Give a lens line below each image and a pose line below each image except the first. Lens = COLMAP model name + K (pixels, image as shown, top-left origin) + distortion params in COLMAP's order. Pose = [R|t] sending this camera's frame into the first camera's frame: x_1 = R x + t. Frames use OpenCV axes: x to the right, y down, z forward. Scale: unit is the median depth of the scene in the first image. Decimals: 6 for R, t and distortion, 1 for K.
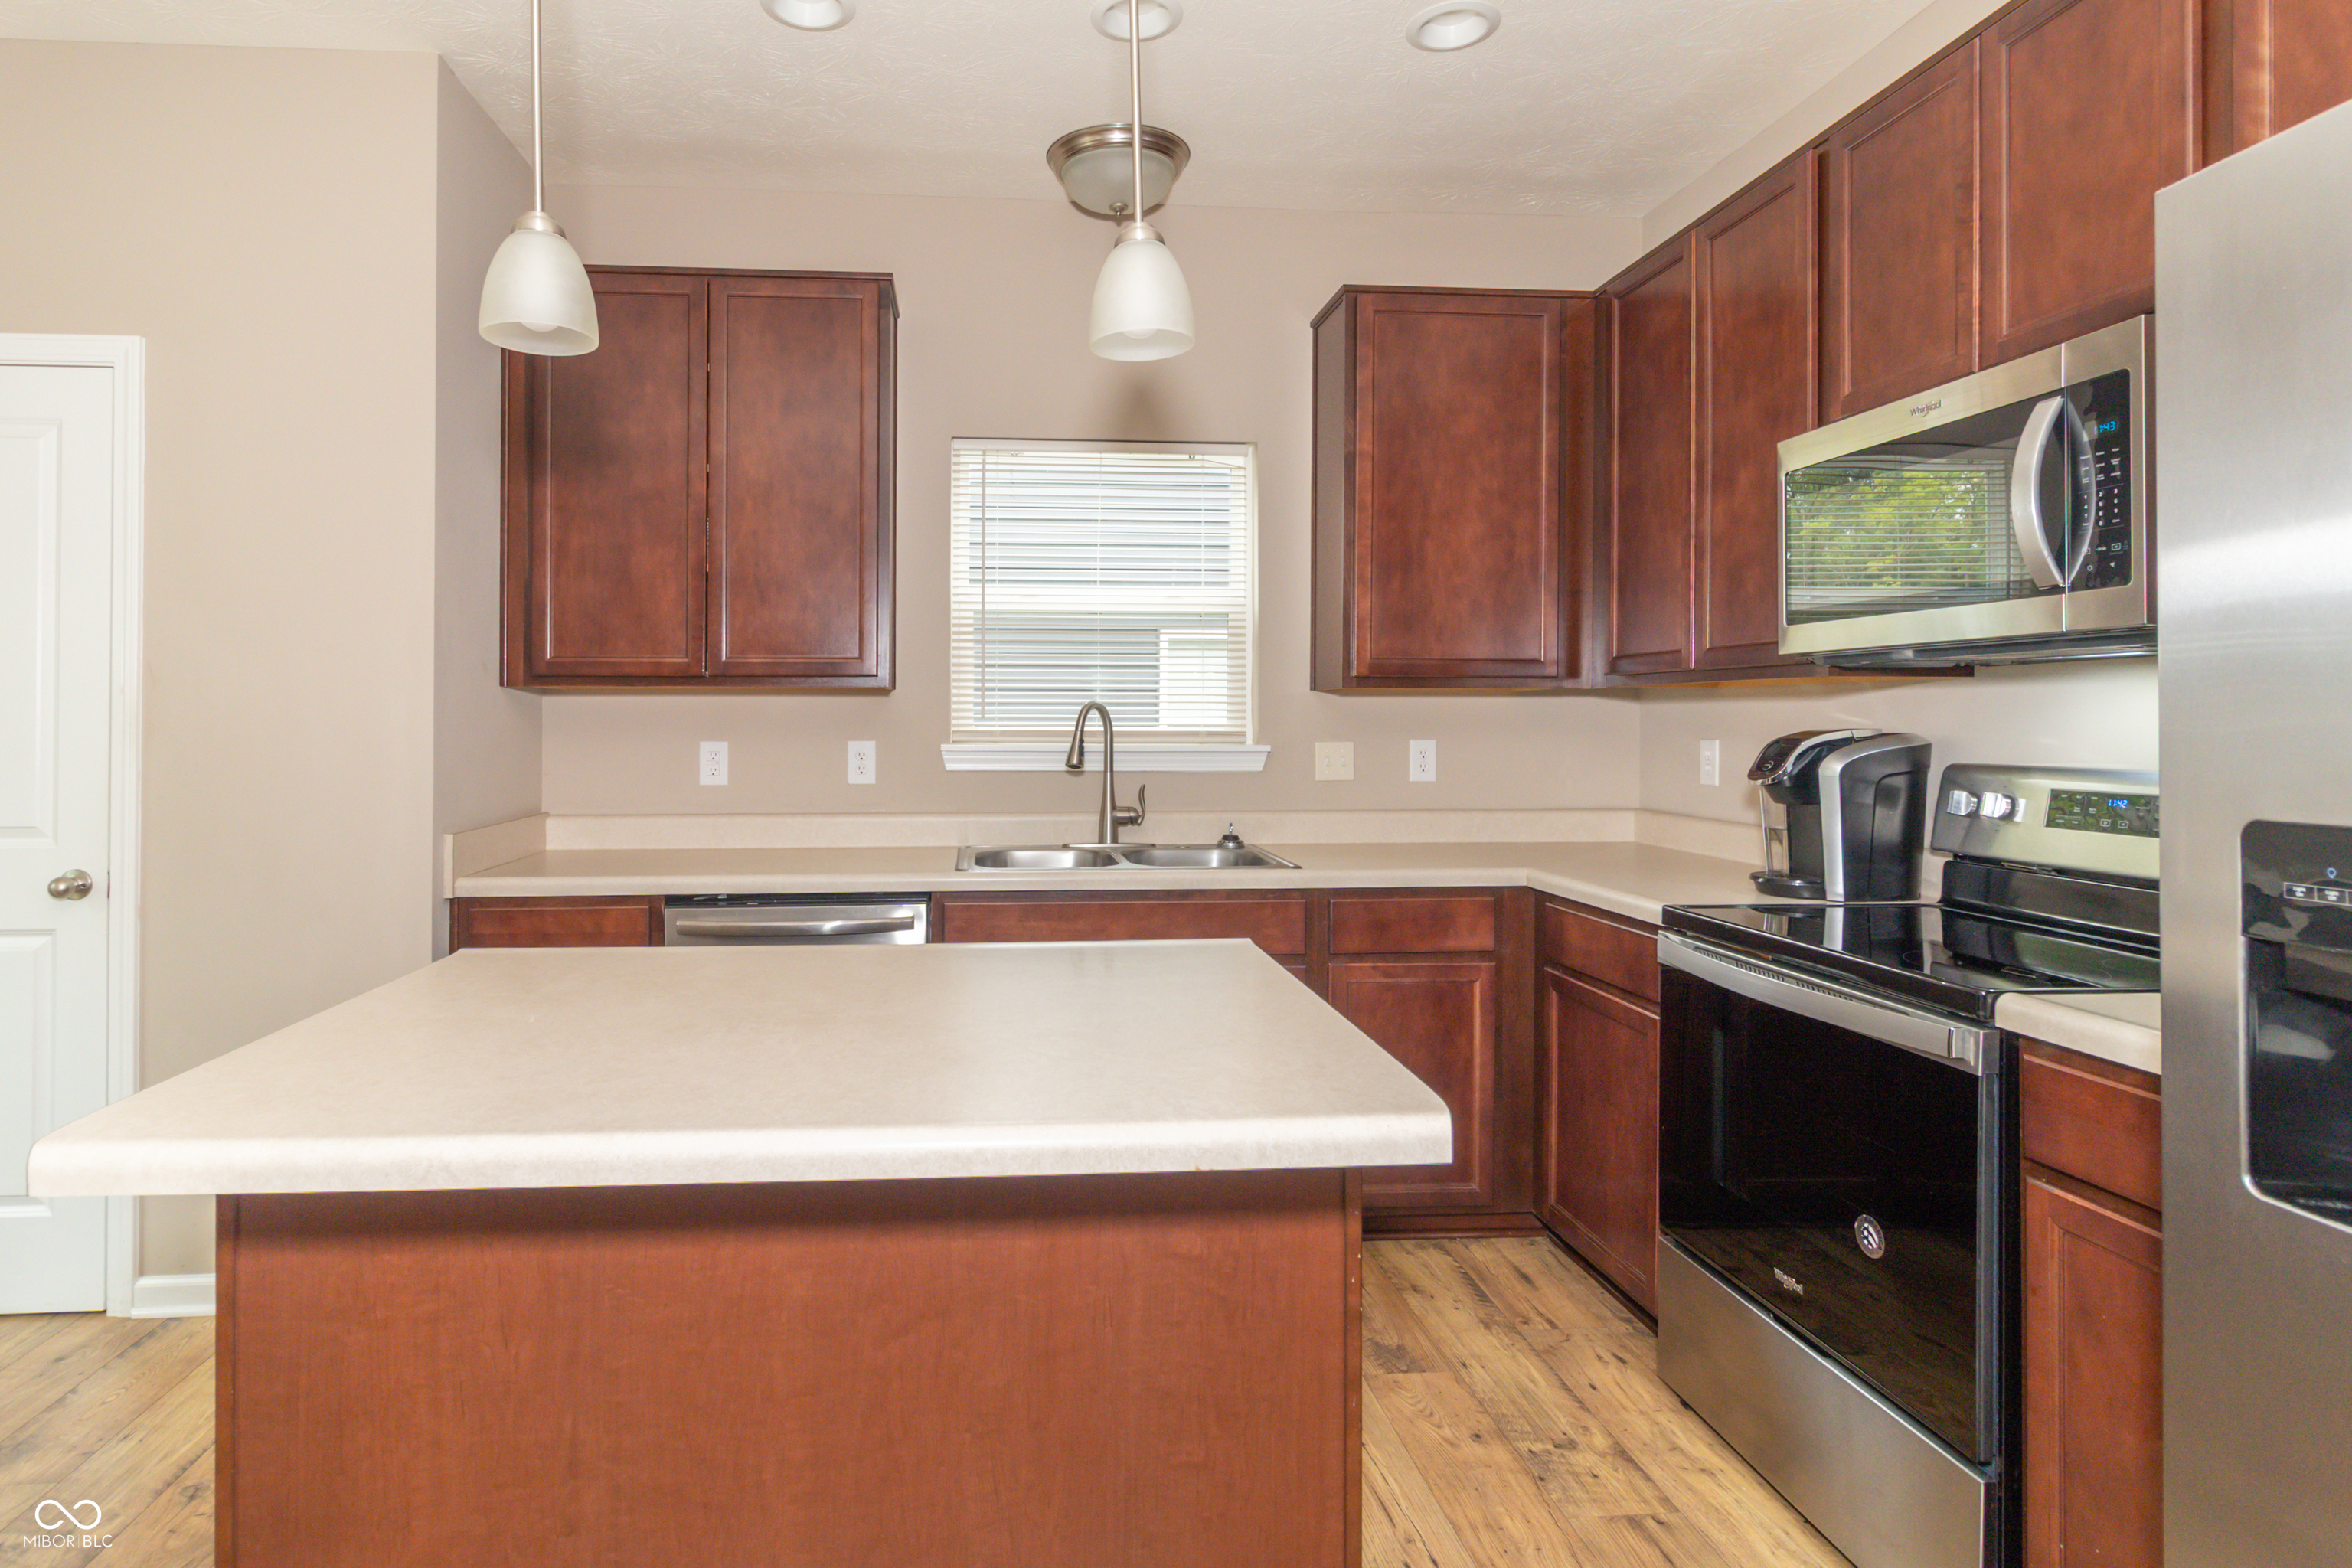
lens RADIAL K [[1182.3, 0, 1085.1], [0, 1182.3, 724.7], [0, 0, 1]] dist [0.004285, 0.001270]
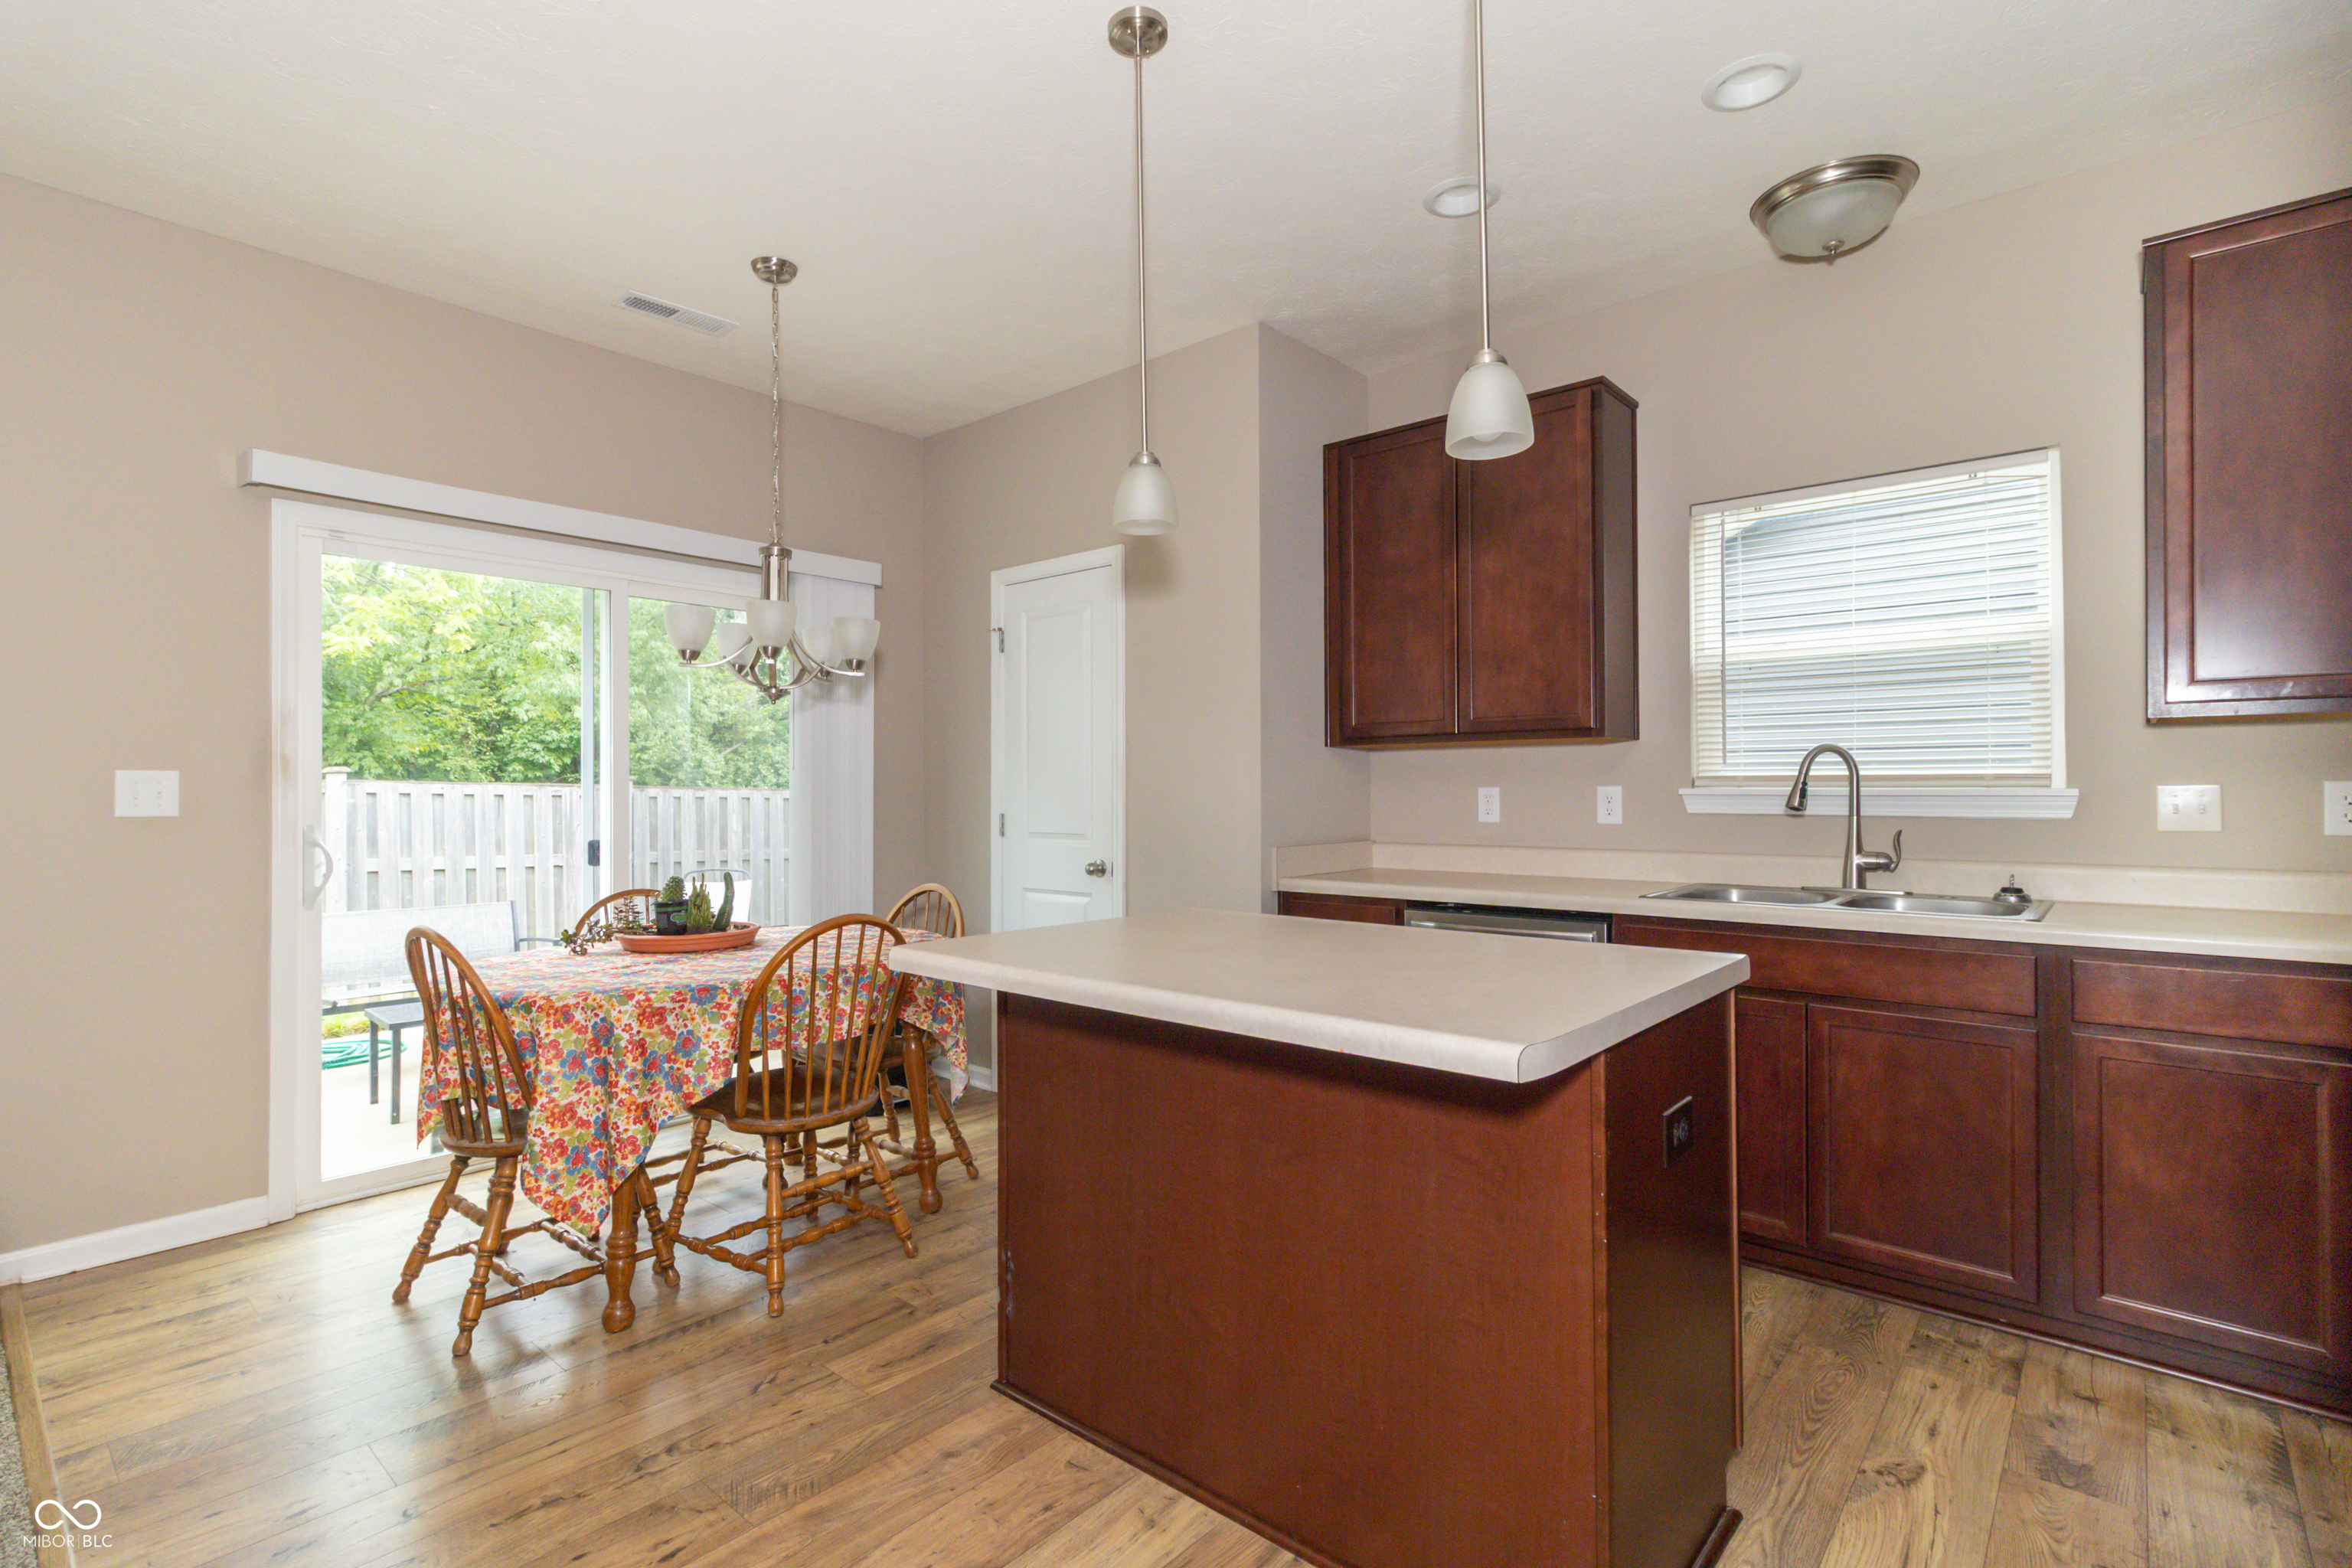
lens RADIAL K [[1086.7, 0, 1170.6], [0, 1086.7, 781.3], [0, 0, 1]] dist [0.013382, 0.000302]
pose [[0.716639, -0.005707, -0.697421, 0.251501], [0.008268, 0.999966, 0.000313, 0.006335], [0.697395, -0.005990, 0.716662, -0.044769]]
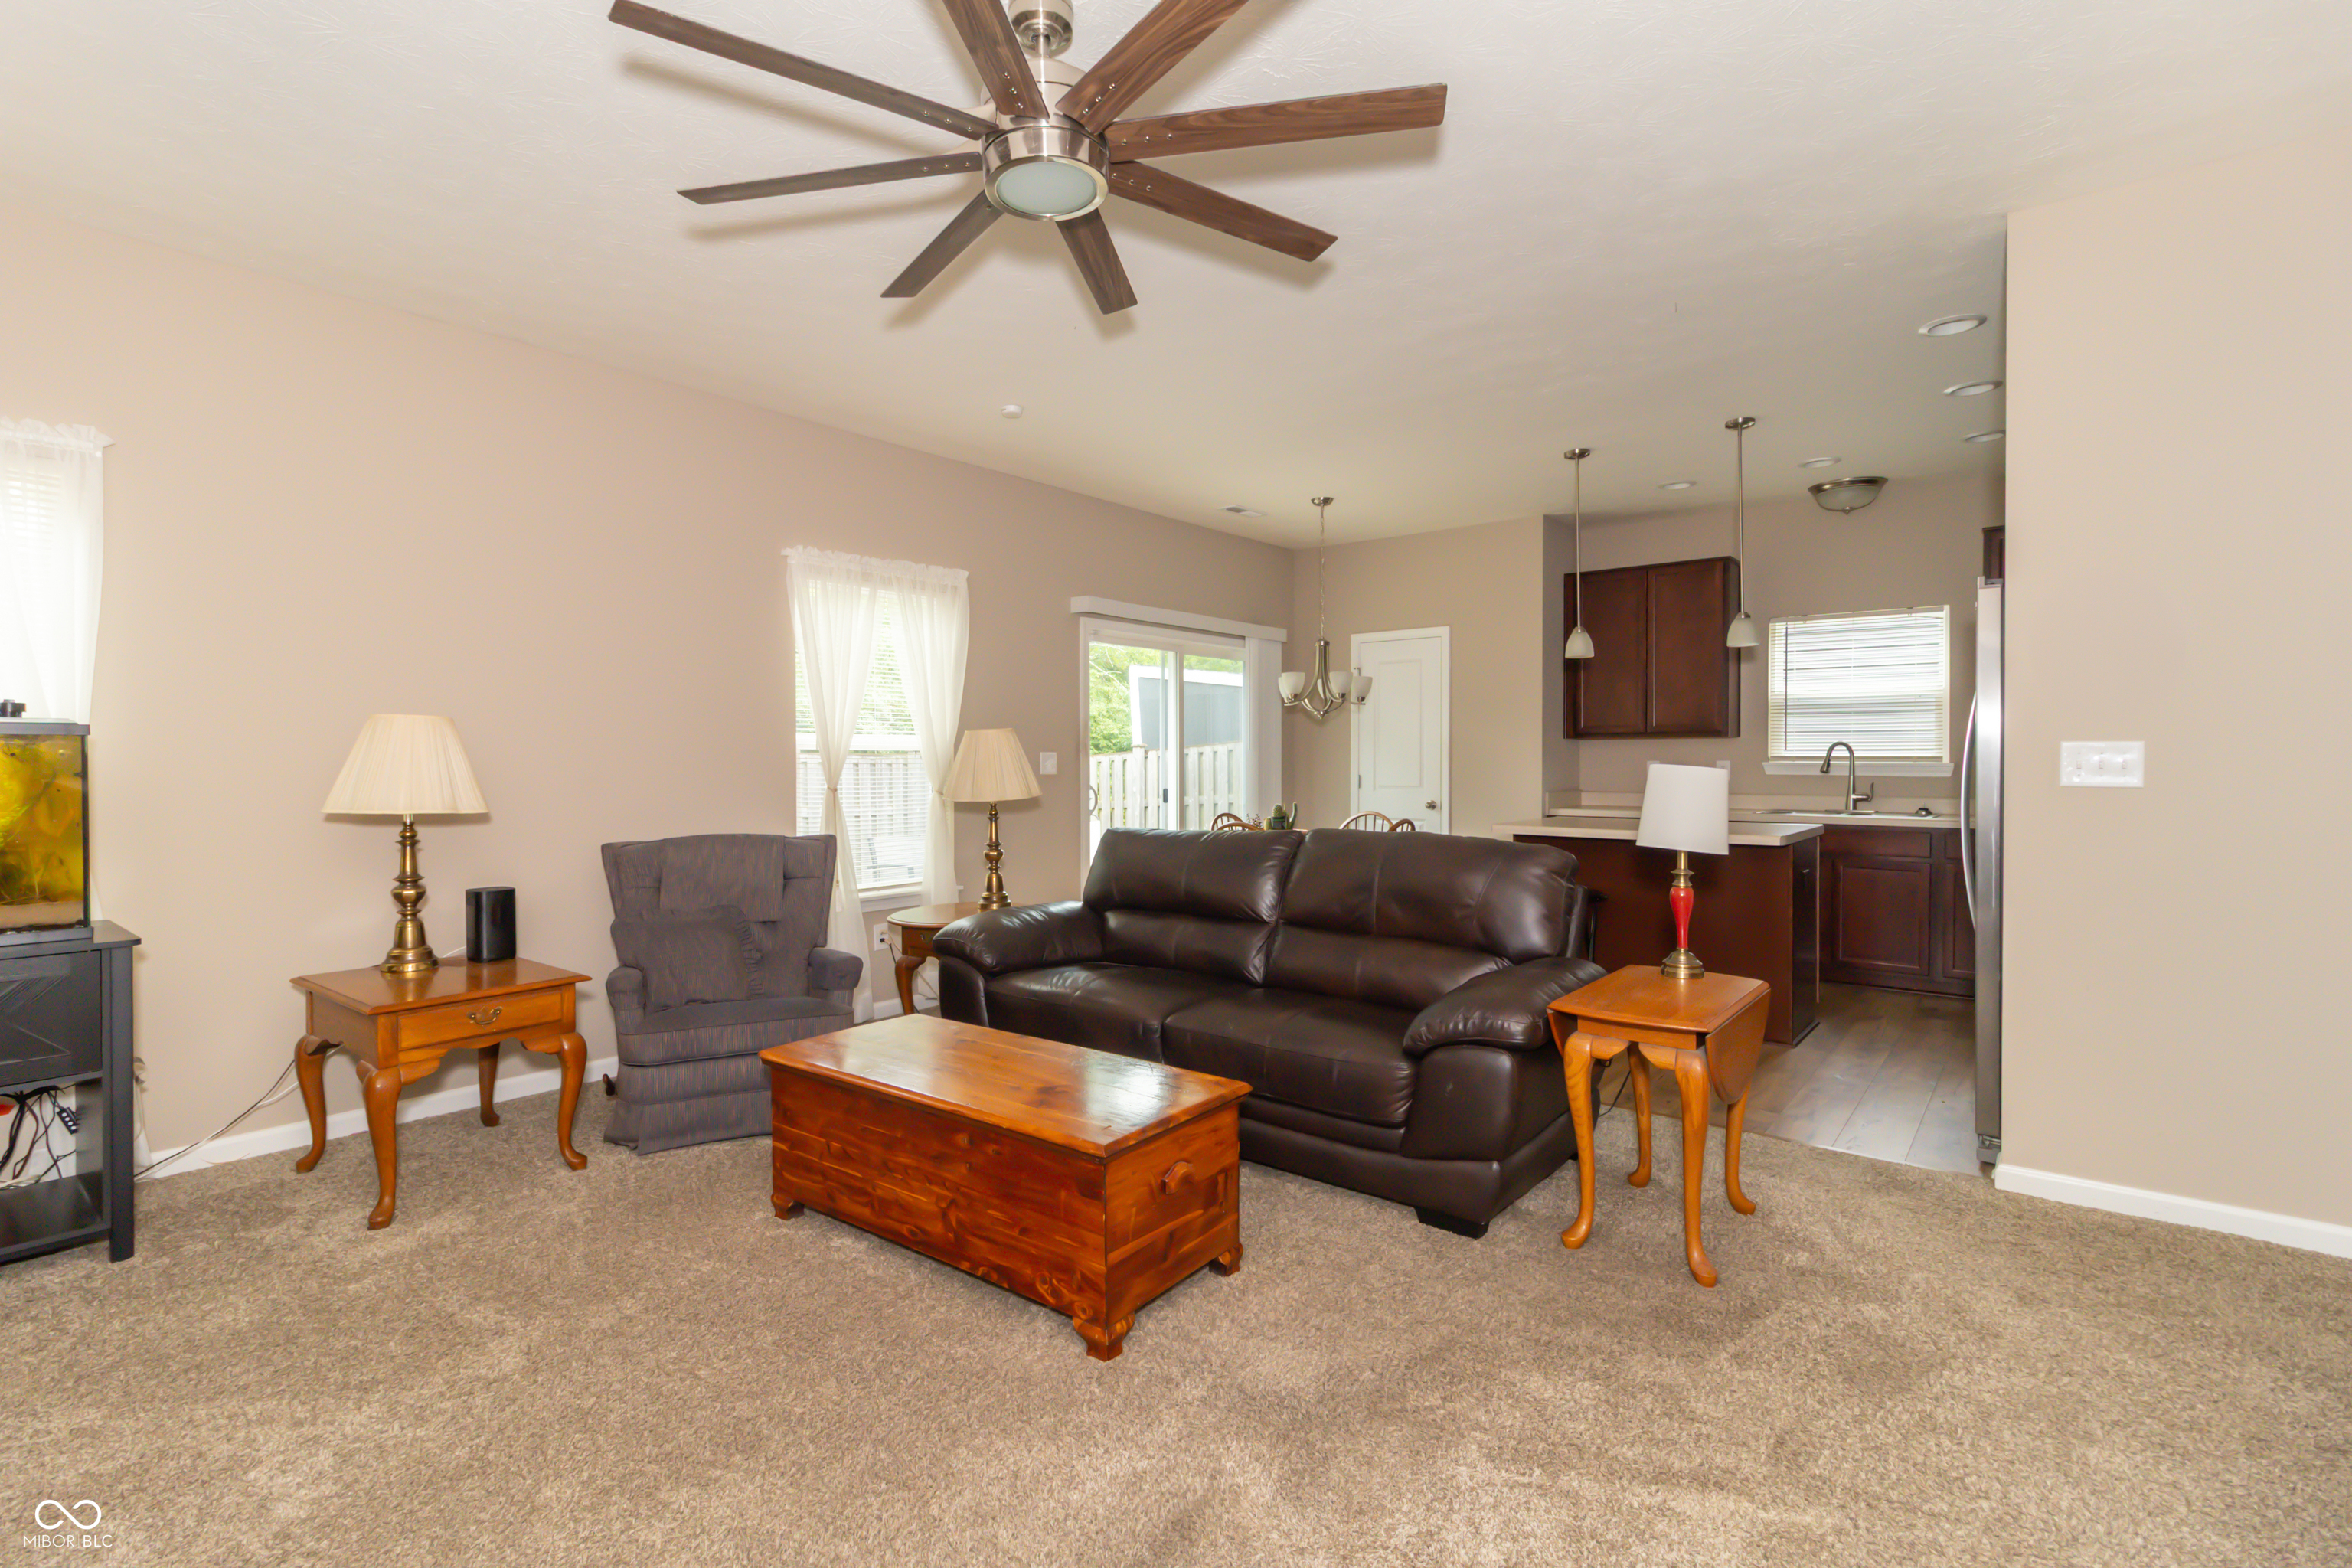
lens RADIAL K [[1086.7, 0, 1167.3], [0, 1086.7, 770.4], [0, 0, 1]] dist [0.013382, 0.000302]
pose [[0.740608, 0.008466, -0.671883, 0.420635], [0.005291, 0.999816, 0.018431, -0.010298], [0.671916, -0.017206, 0.740428, -1.212626]]
